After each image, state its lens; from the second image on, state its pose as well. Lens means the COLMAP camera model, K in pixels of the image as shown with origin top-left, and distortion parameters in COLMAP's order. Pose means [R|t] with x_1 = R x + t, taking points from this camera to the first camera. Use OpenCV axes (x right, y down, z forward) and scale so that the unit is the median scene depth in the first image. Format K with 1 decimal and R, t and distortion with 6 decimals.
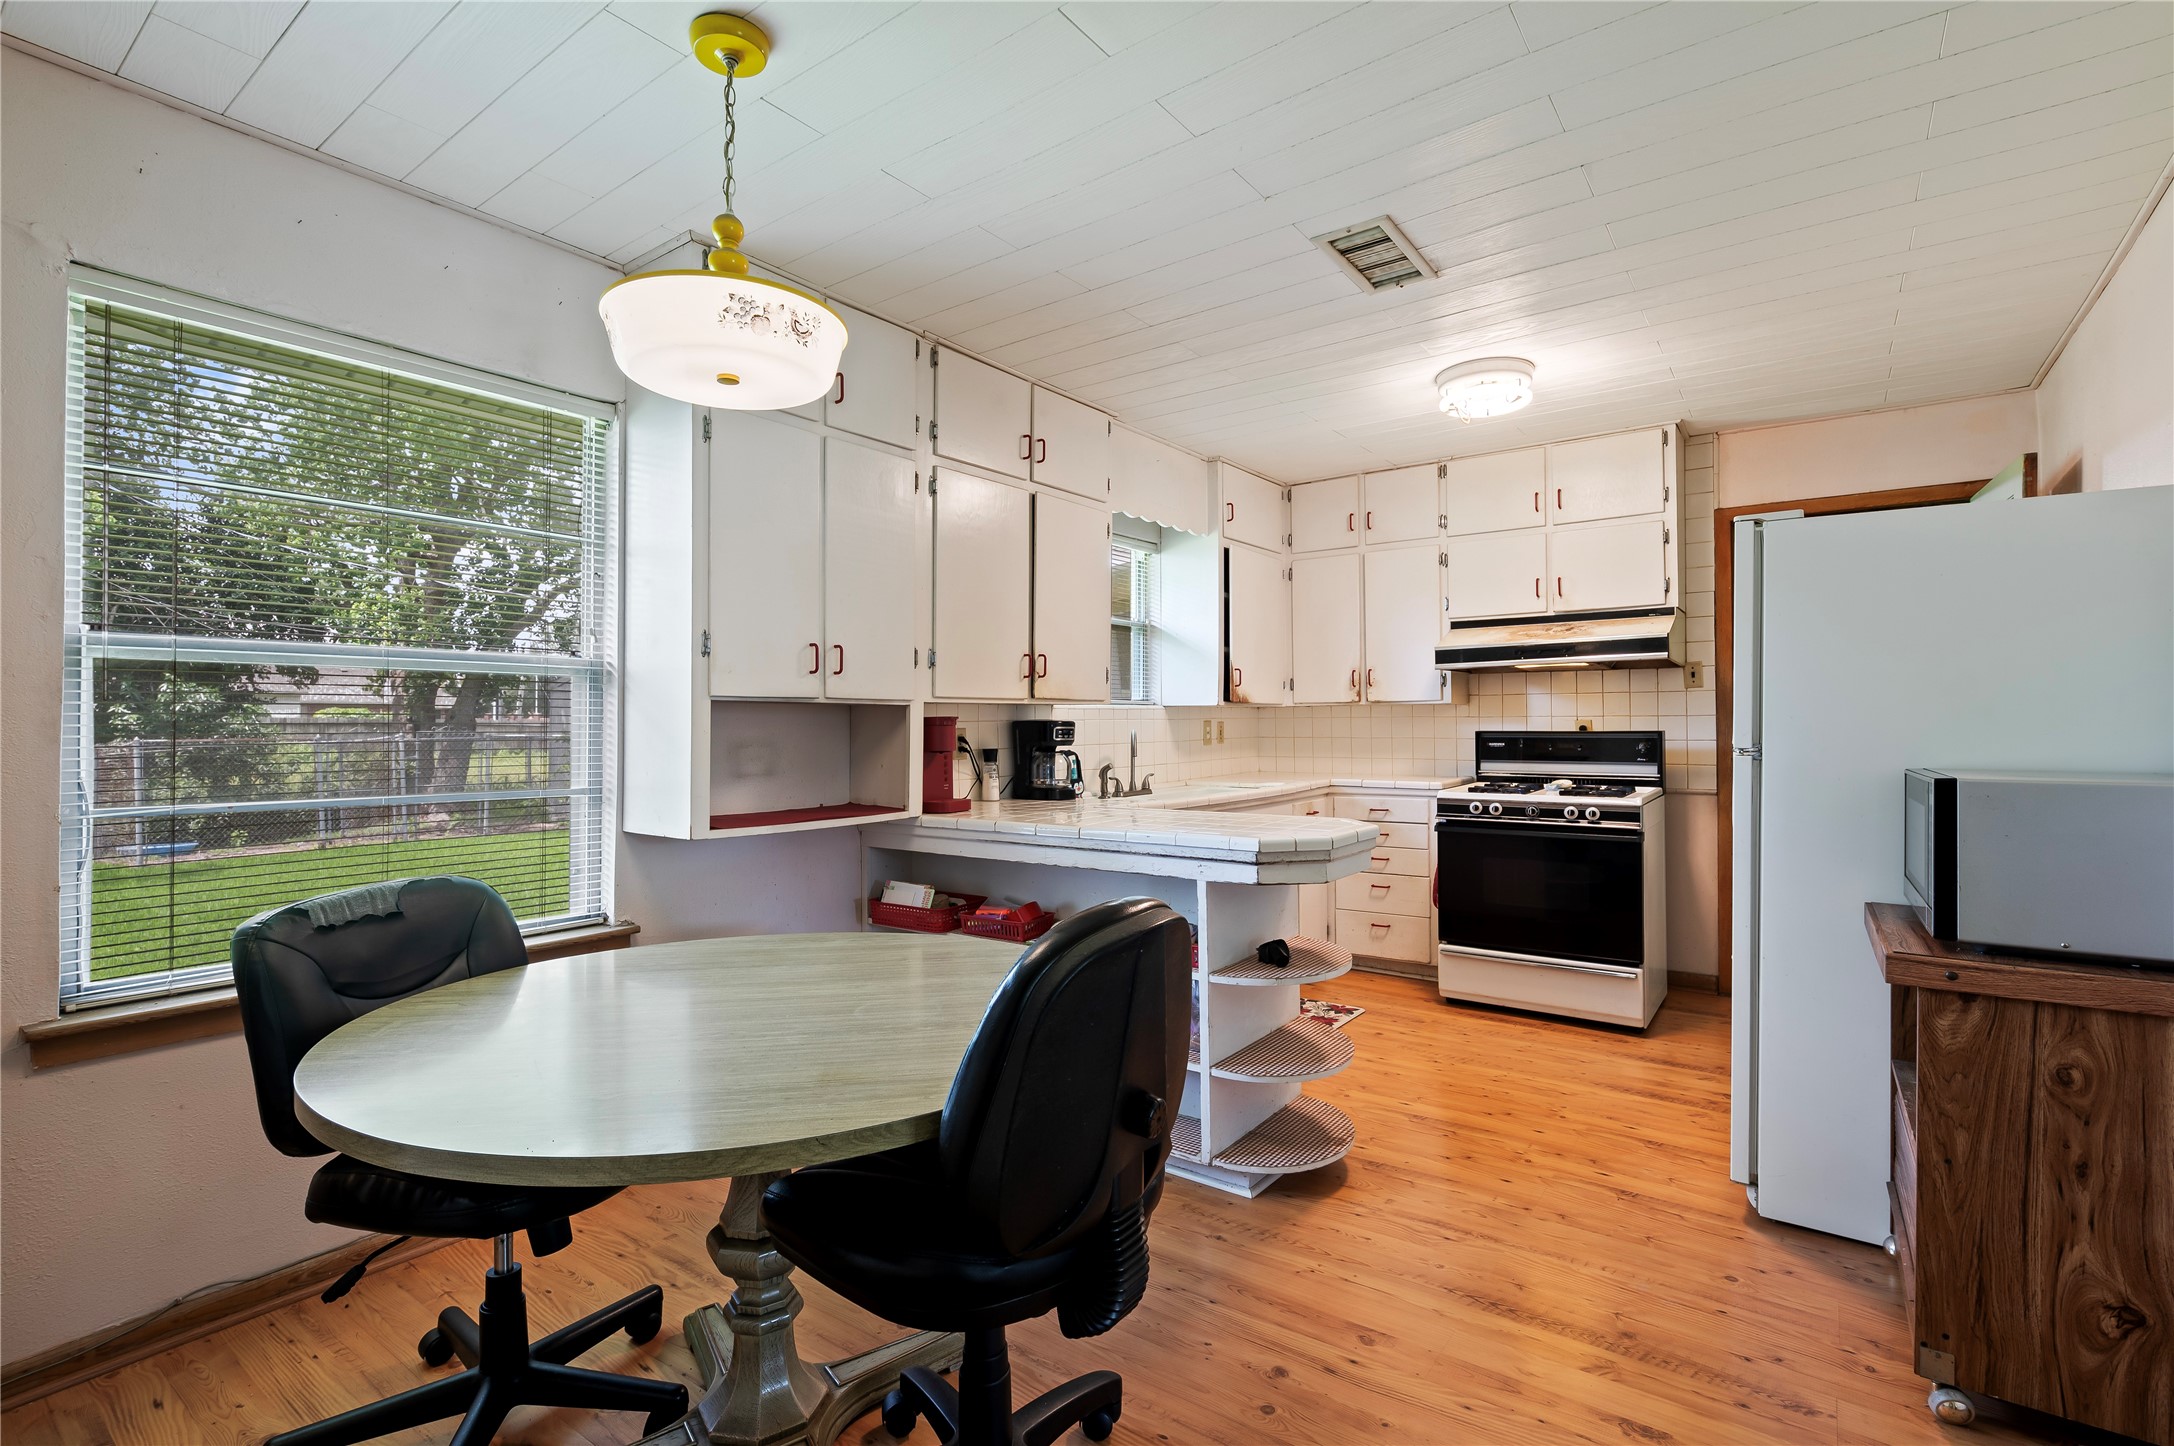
lens RADIAL K [[991.5, 0, 1100.2], [0, 991.5, 705.3], [0, 0, 1]] dist [-0.001677, -0.000623]
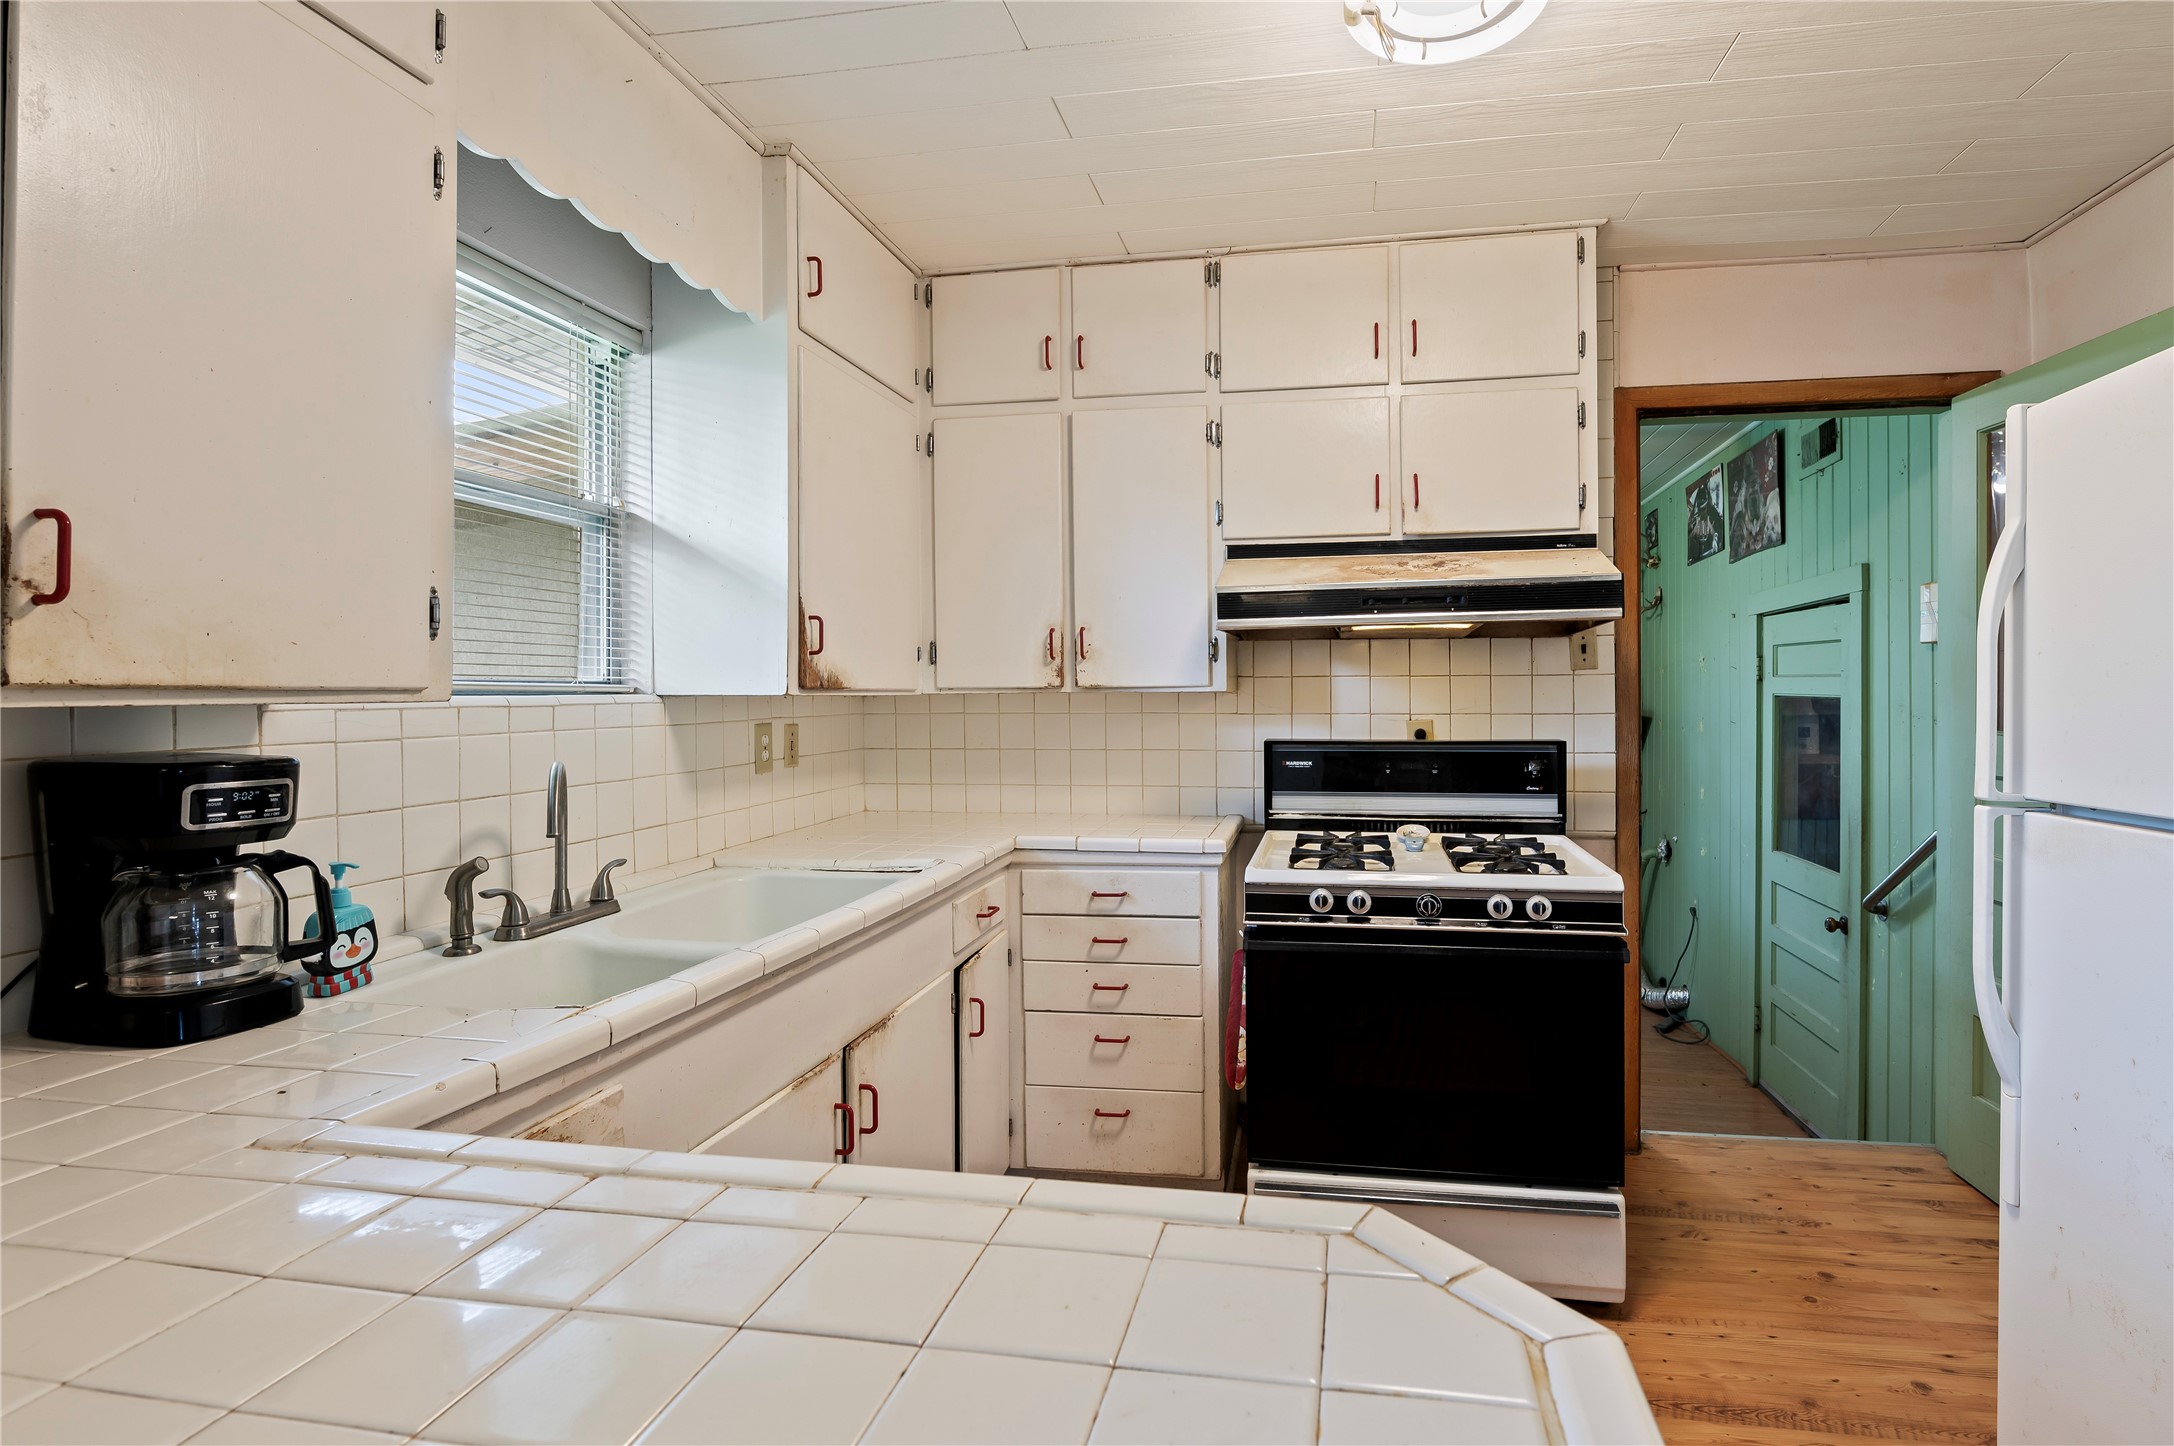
lens RADIAL K [[1026.5, 0, 1154.9], [0, 1026.5, 702.1], [0, 0, 1]] dist [-0.003660, -0.000730]
pose [[0.892978, -0.003239, 0.450089, 0.058563], [-0.007790, 0.999713, 0.022650, -0.009062], [-0.450033, -0.023732, 0.892696, 0.510349]]
